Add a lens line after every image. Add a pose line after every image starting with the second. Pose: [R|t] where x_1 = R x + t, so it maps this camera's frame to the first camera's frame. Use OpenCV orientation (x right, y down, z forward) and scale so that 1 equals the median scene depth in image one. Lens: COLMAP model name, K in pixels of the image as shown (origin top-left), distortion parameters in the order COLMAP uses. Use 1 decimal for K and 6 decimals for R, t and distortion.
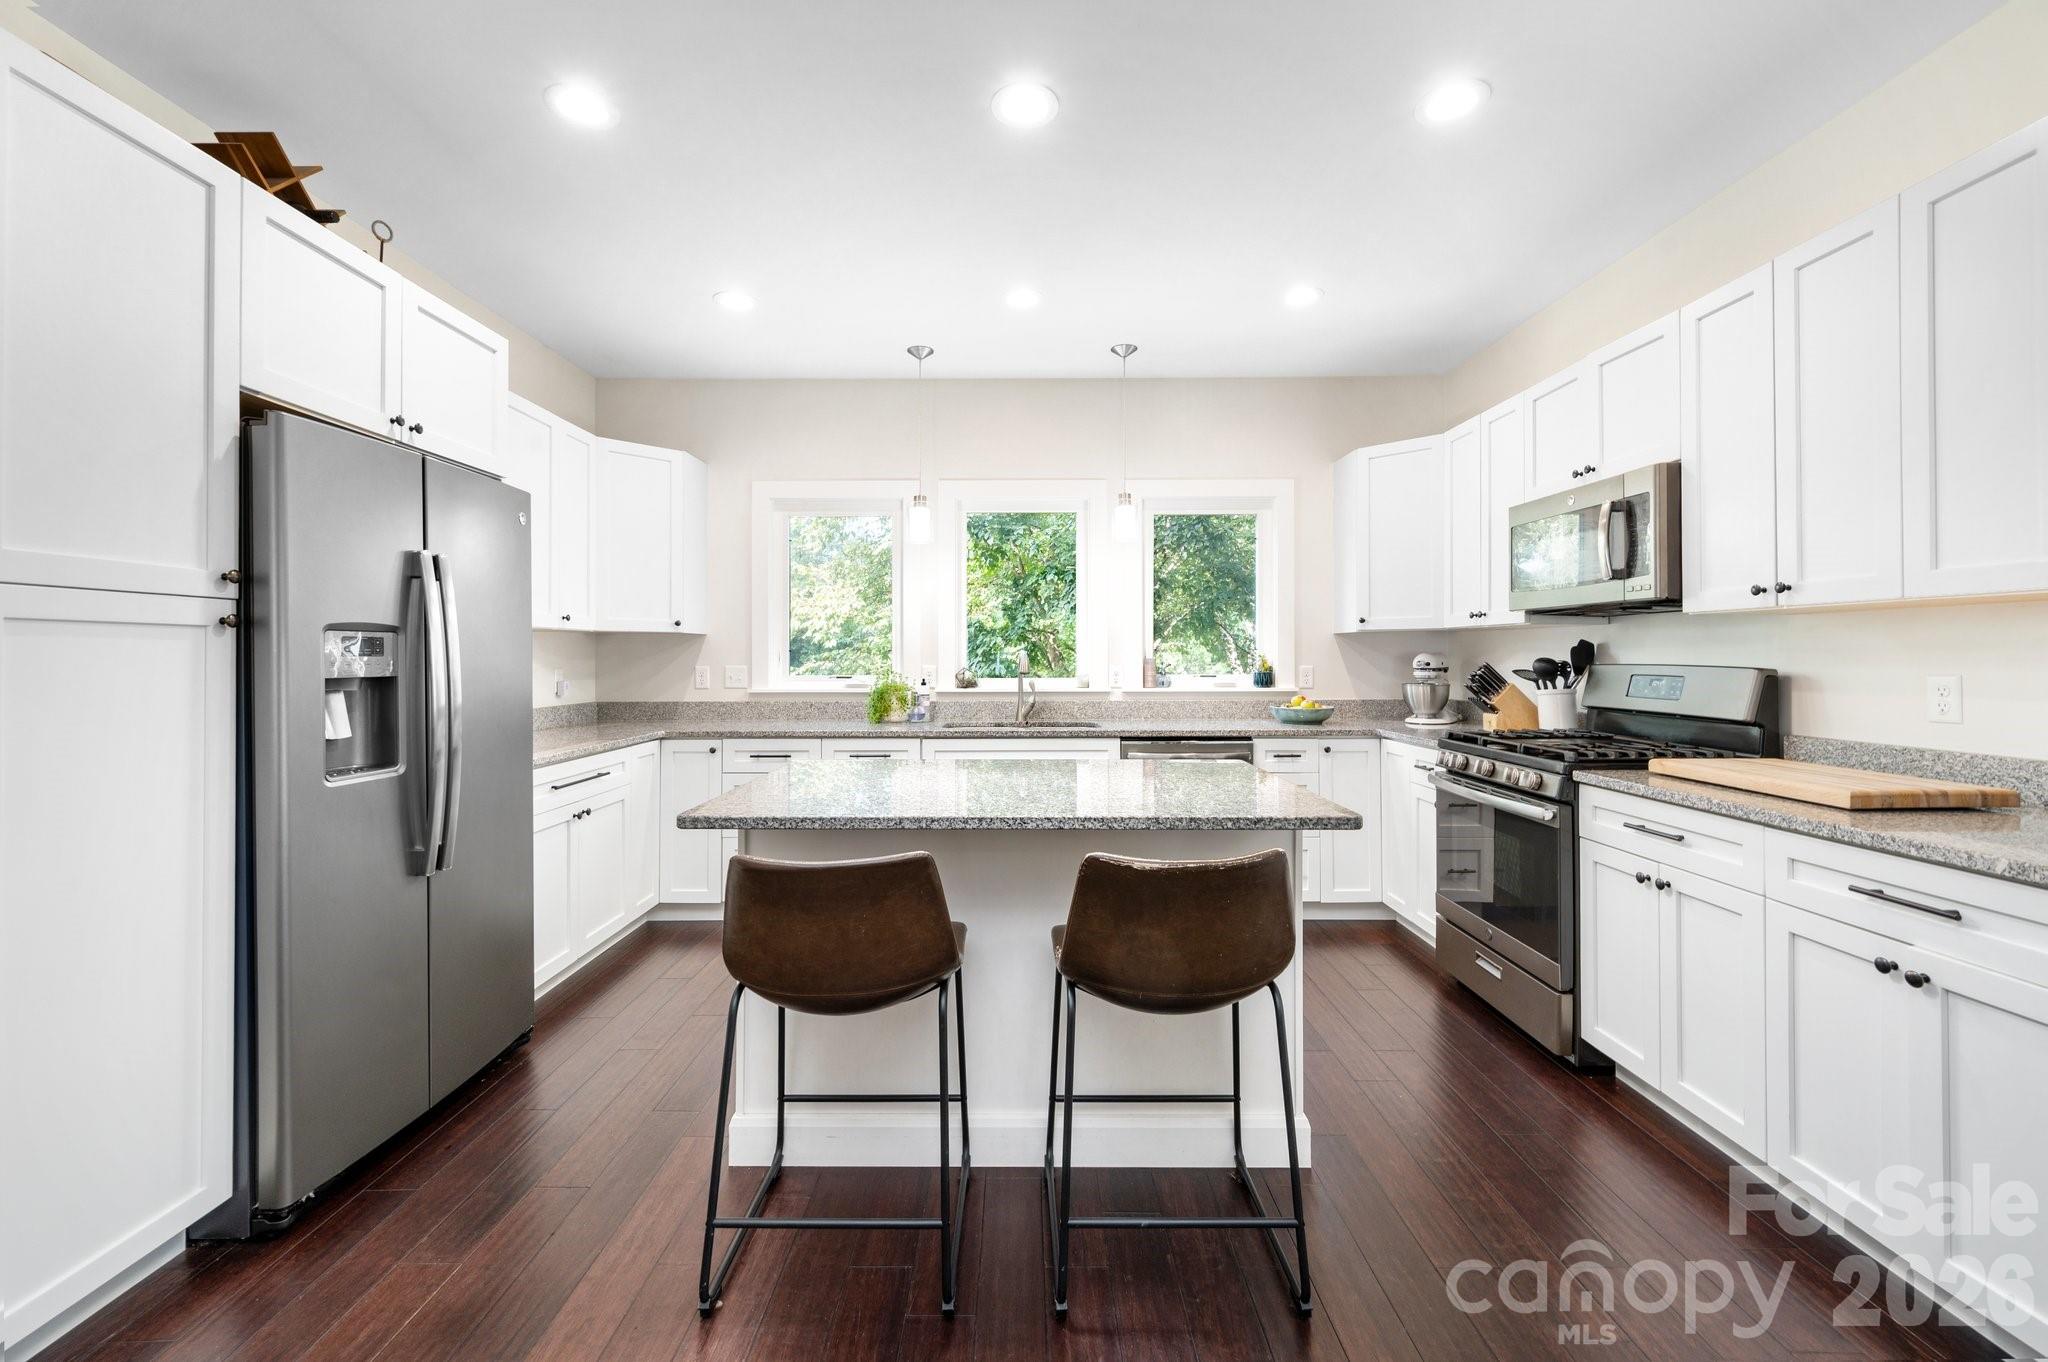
lens RADIAL K [[817.6, 0, 1010.4], [0, 817.6, 647.1], [0, 0, 1]] dist [0.002210, 0.000132]
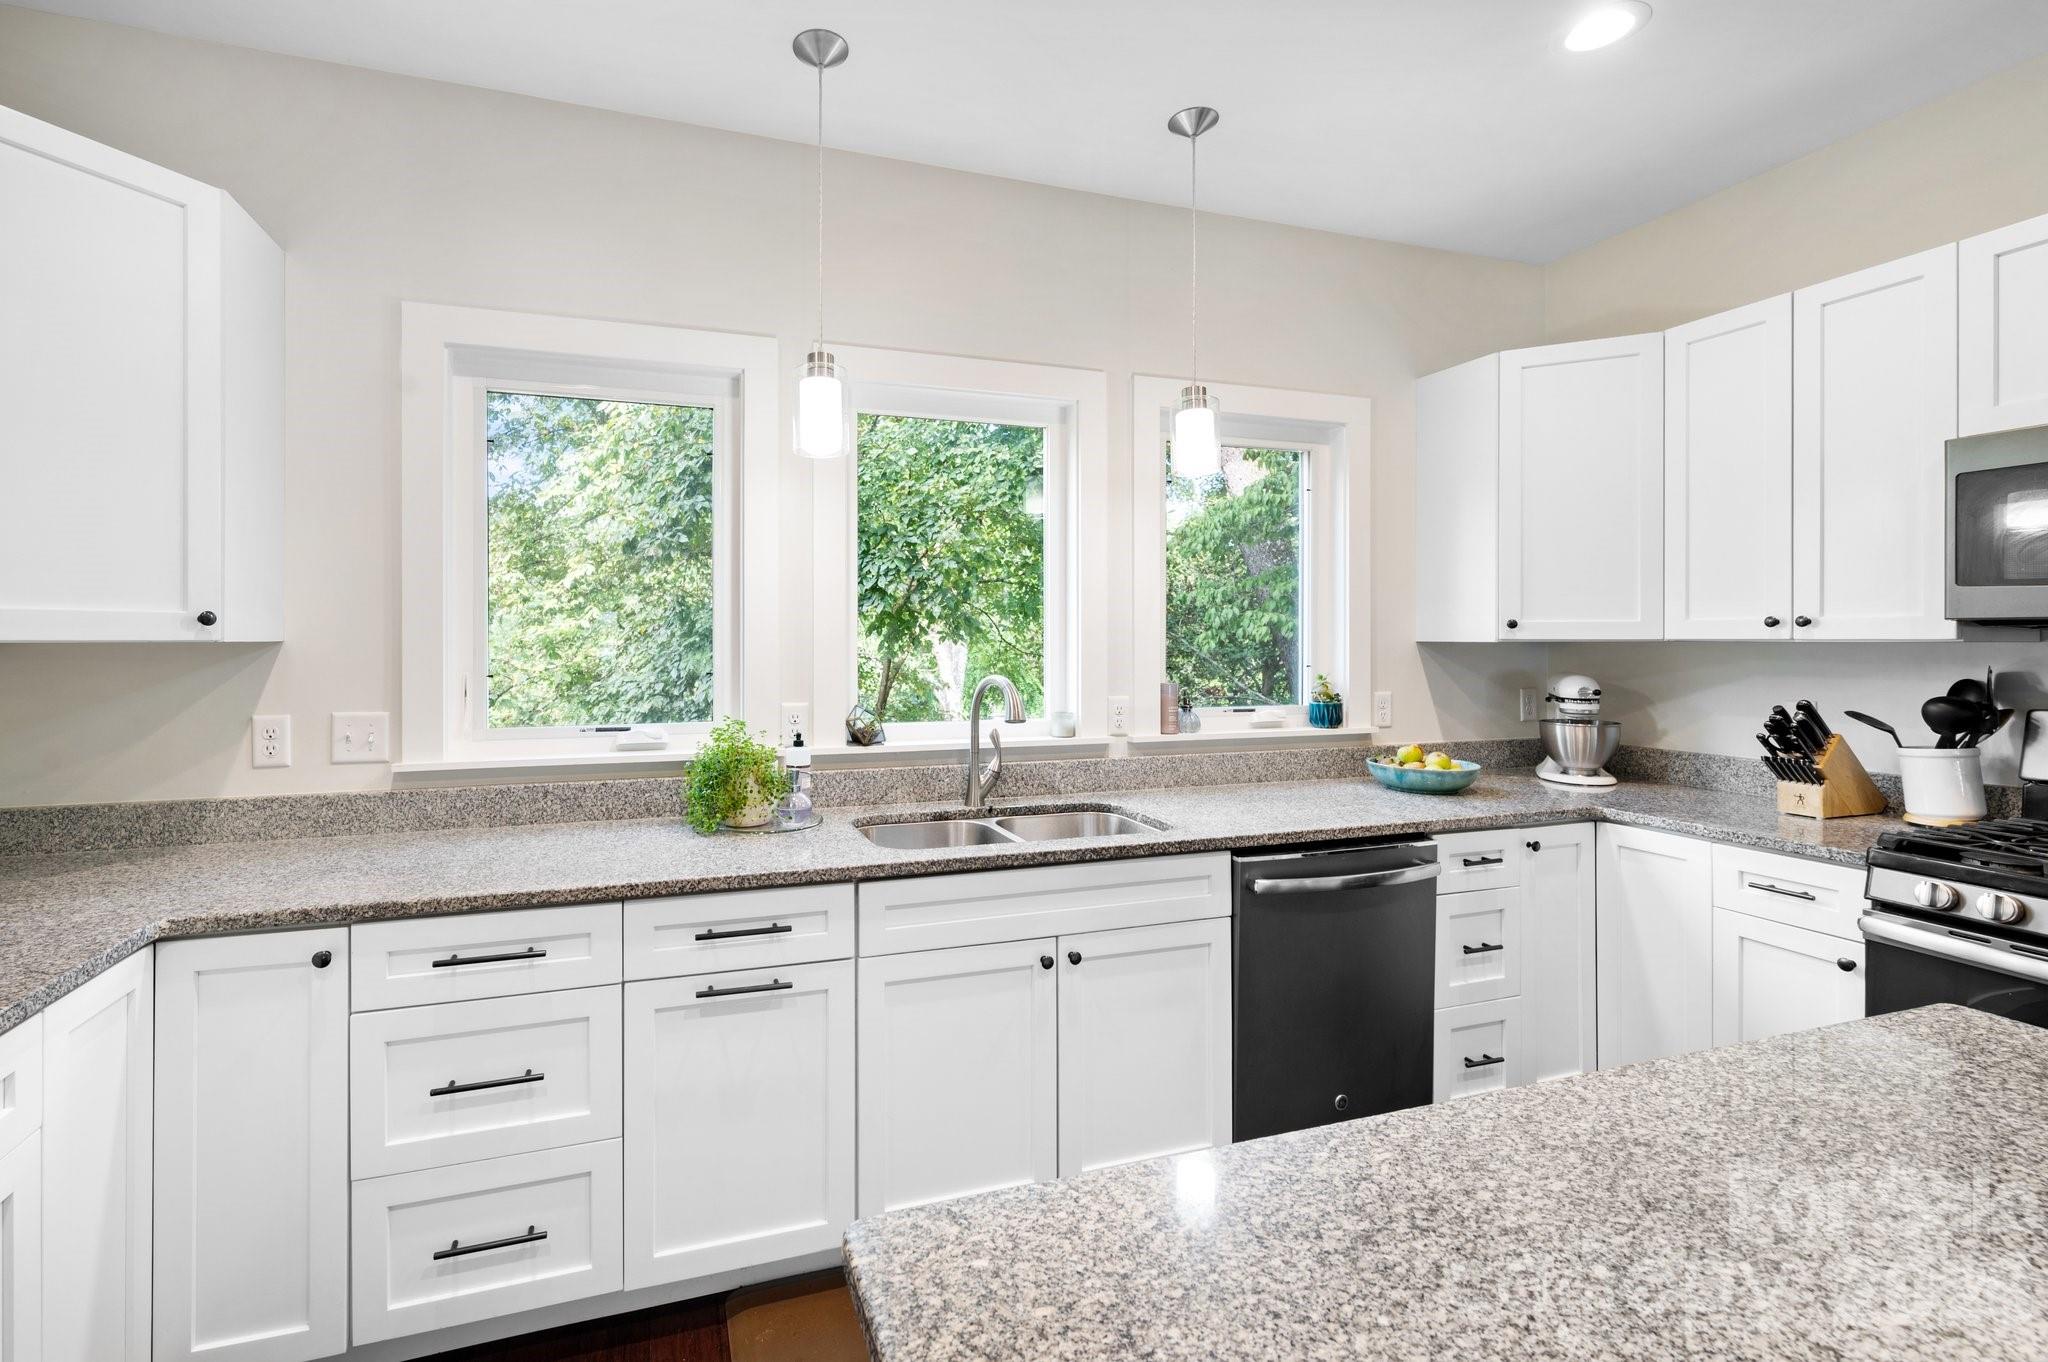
lens RADIAL K [[885.1, 0, 922.5], [0, 885.1, 637.7], [0, 0, 1]] dist [-0.001030, -0.000988]
pose [[0.952092, 0.002830, 0.305800, -0.211117], [-0.005419, 0.999956, 0.007619, -0.025085], [-0.305765, -0.008911, 0.952065, 0.494367]]
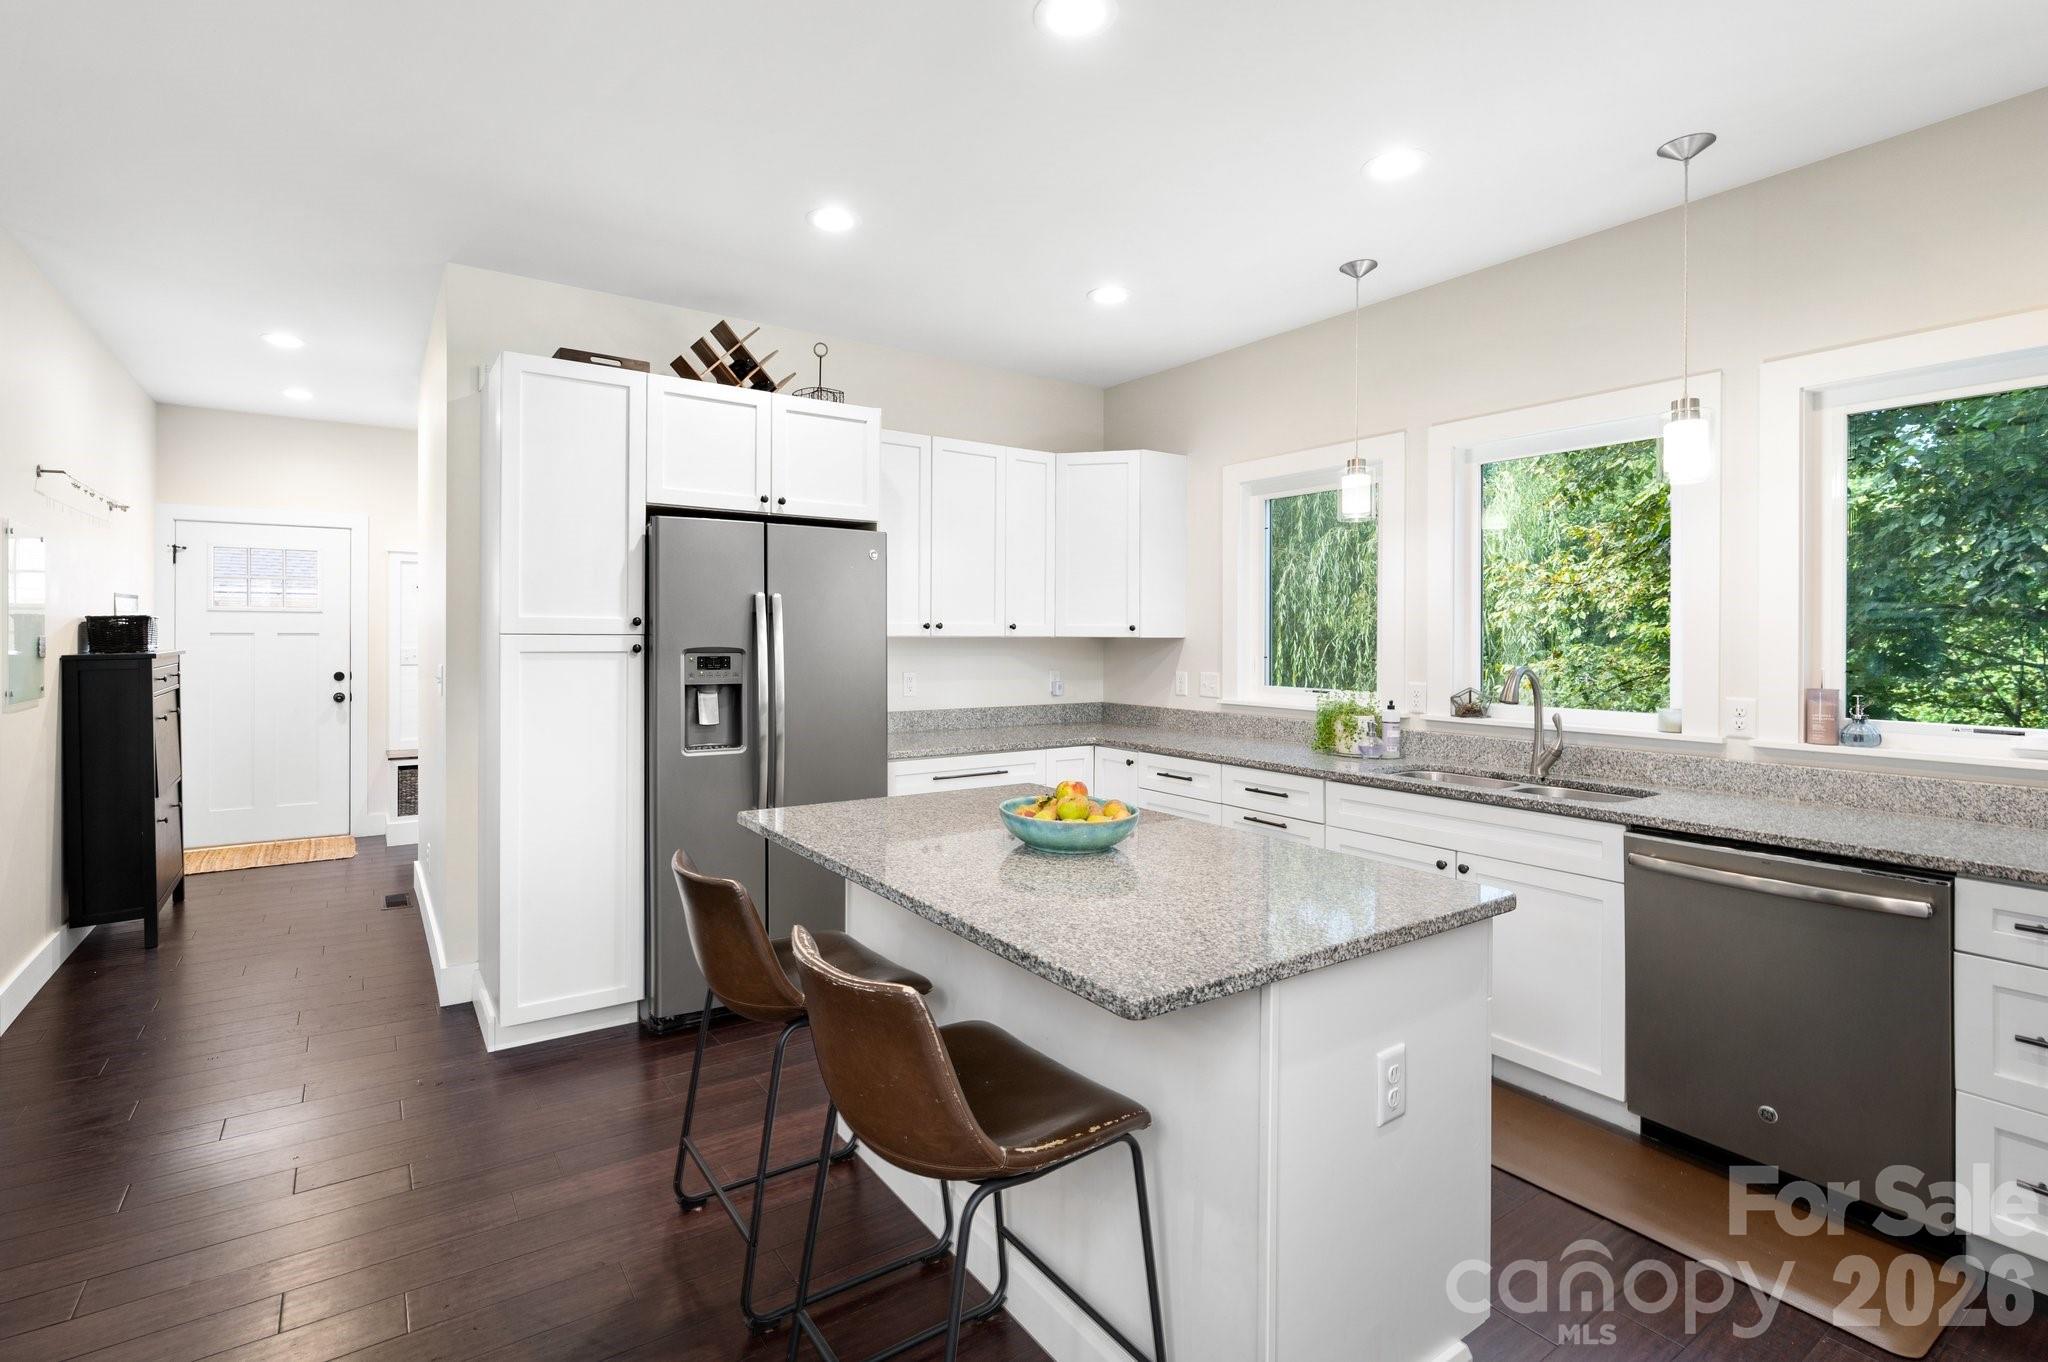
lens RADIAL K [[911.2, 0, 953.2], [0, 911.2, 640.8], [0, 0, 1]] dist [0.007725, -0.000129]
pose [[0.552792, 0.009523, -0.833265, 0.389621], [0.002492, 0.999911, 0.013081, -0.029227], [0.833316, -0.009307, 0.552719, 0.219630]]
